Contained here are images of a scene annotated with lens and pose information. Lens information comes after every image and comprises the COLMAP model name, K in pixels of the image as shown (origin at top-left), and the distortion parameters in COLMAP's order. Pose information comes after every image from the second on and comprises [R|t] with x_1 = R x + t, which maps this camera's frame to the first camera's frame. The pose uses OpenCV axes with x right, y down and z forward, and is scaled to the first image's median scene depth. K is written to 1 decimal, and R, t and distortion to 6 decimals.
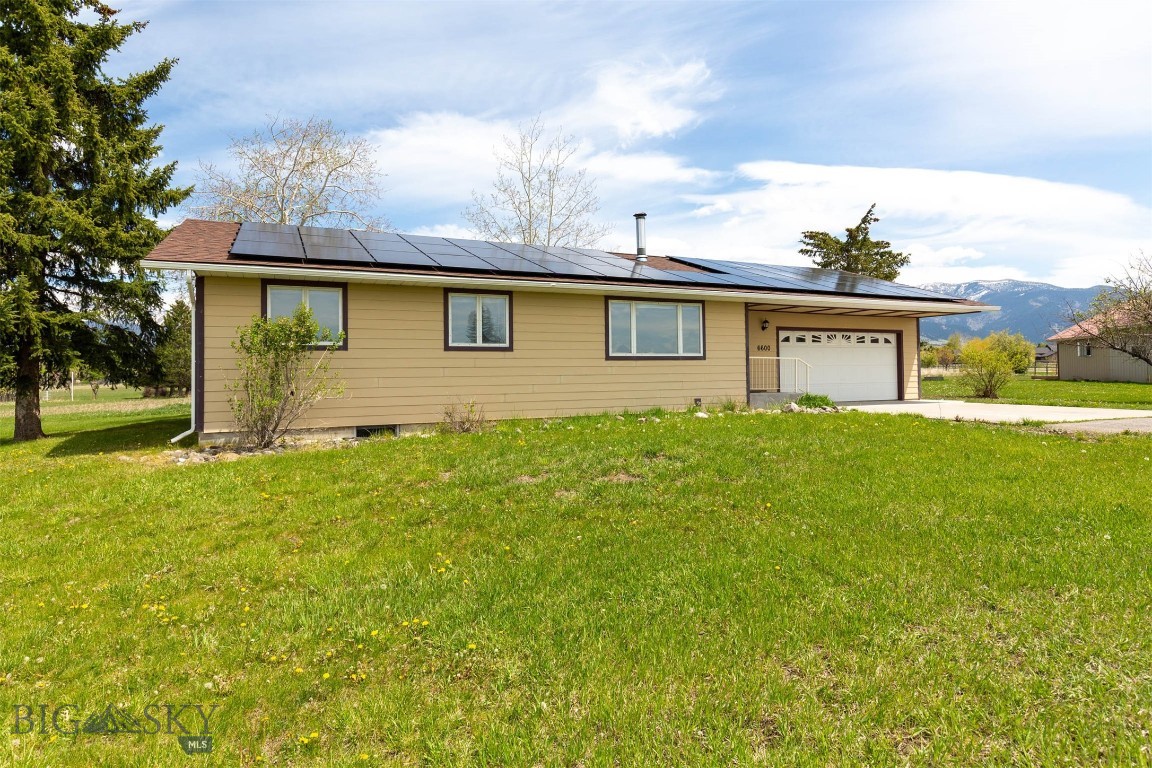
lens RADIAL K [[617.6, 0, 545.1], [0, 617.6, 362.2], [0, 0, 1]] dist [0.006149, -0.000311]
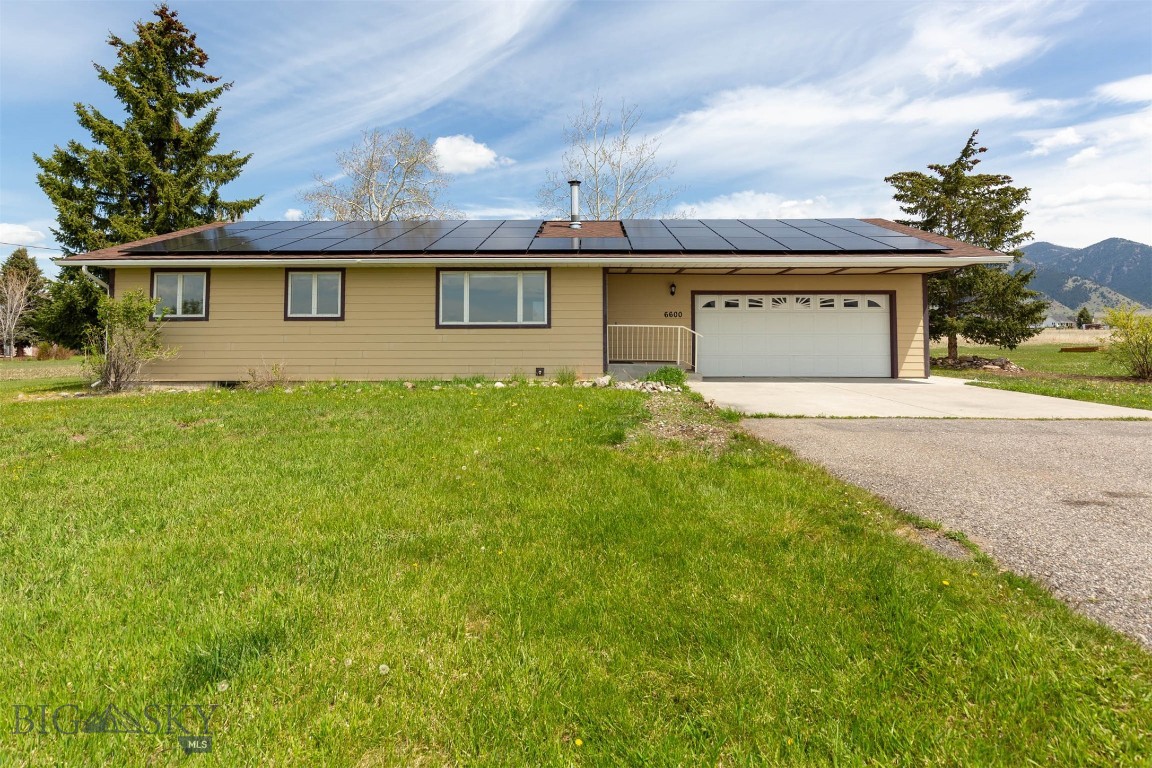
lens RADIAL K [[576.5, 0, 589.1], [0, 576.5, 302.3], [0, 0, 1]] dist [0.001990, -0.000771]
pose [[0.902142, -0.014285, -0.431203, 0.577120], [-0.001113, 0.999371, -0.035437, -0.010286], [0.431438, 0.032449, 0.901559, 0.170498]]
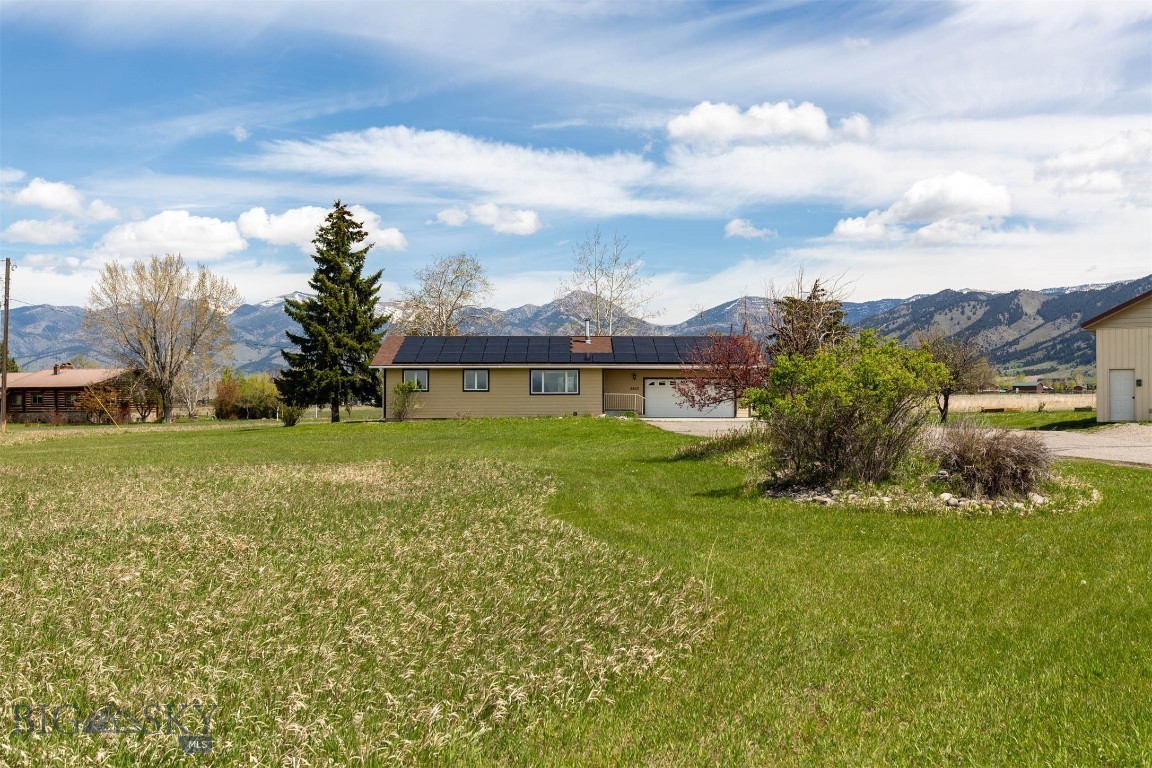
lens RADIAL K [[1117.9, 0, 572.1], [0, 1117.9, 383.5], [0, 0, 1]] dist [0.014563, 0.000000]
pose [[0.911959, 0.004005, -0.410262, 1.560604], [-0.002018, 0.999984, 0.005276, -0.054825], [0.410276, -0.003984, 0.911953, -2.242699]]
